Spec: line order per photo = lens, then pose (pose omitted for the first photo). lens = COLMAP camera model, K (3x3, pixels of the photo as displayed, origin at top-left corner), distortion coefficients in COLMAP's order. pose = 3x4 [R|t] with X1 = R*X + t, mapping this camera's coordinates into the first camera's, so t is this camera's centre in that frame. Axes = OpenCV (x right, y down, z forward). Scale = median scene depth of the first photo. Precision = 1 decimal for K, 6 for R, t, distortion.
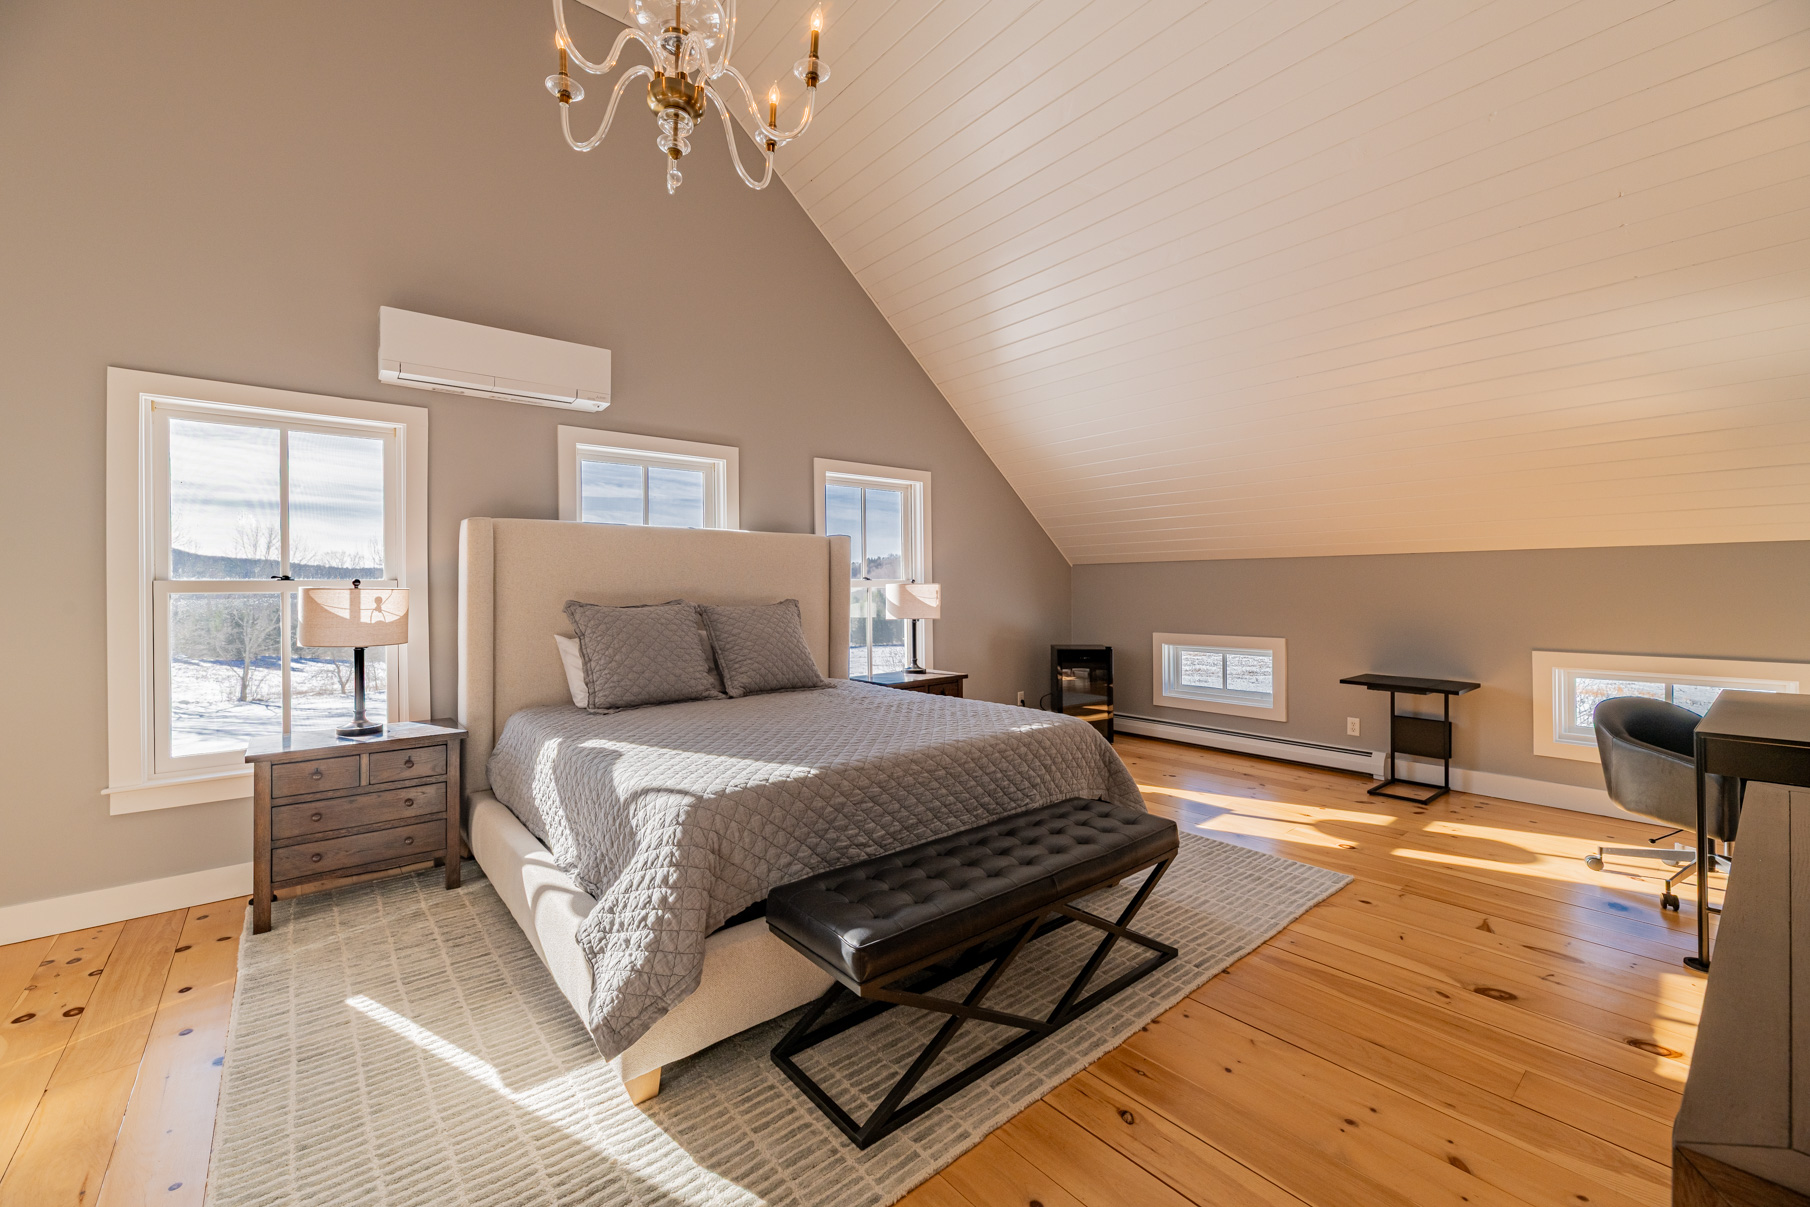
lens RADIAL K [[742.6, 0, 893.5], [0, 742.6, 590.1], [0, 0, 1]] dist [0.001260, 0.000222]
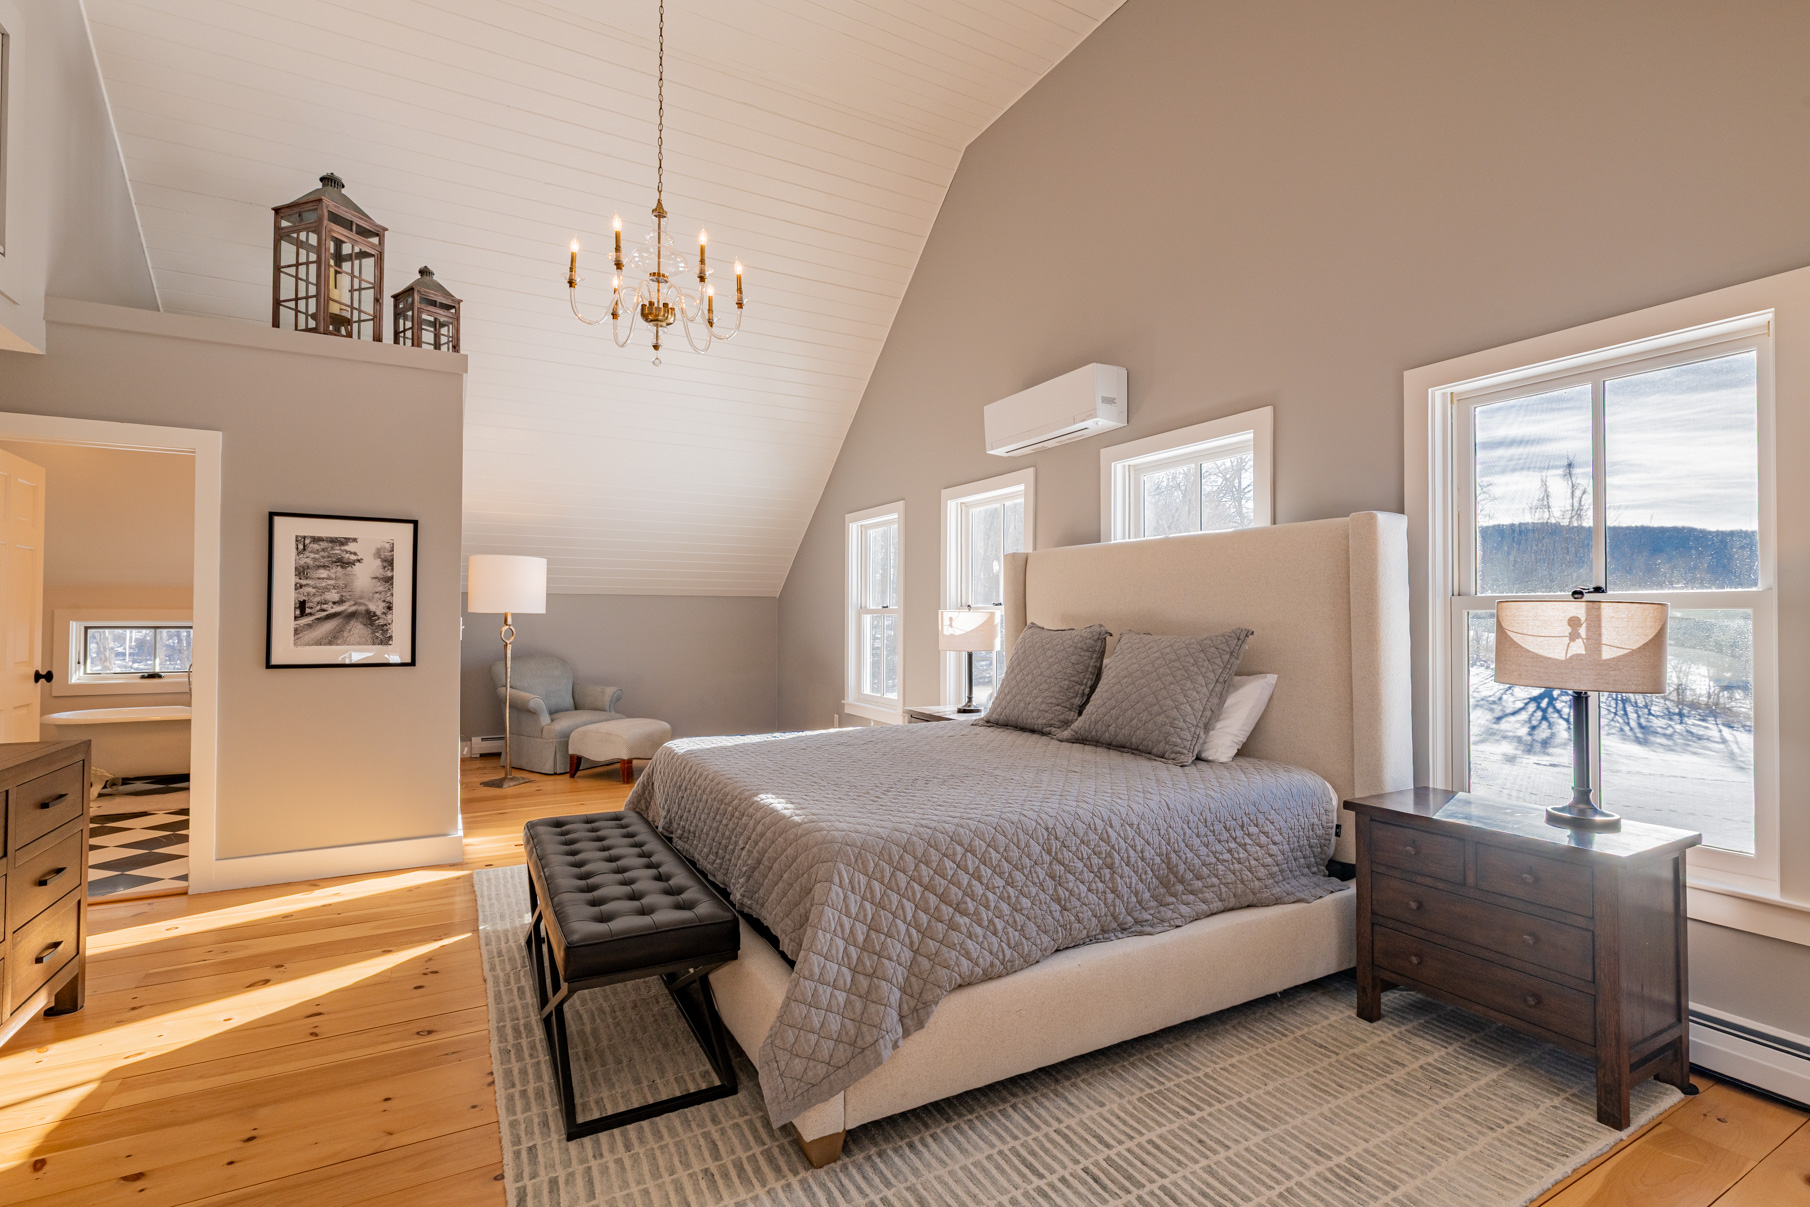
lens RADIAL K [[825.3, 0, 902.1], [0, 825.3, 613.2], [0, 0, 1]] dist [-0.000180, -0.000117]
pose [[-0.191722, 0.001857, -0.981448, 0.864181], [-0.004352, 0.999987, 0.002742, -0.002150], [0.981440, 0.004797, -0.191711, 1.165417]]
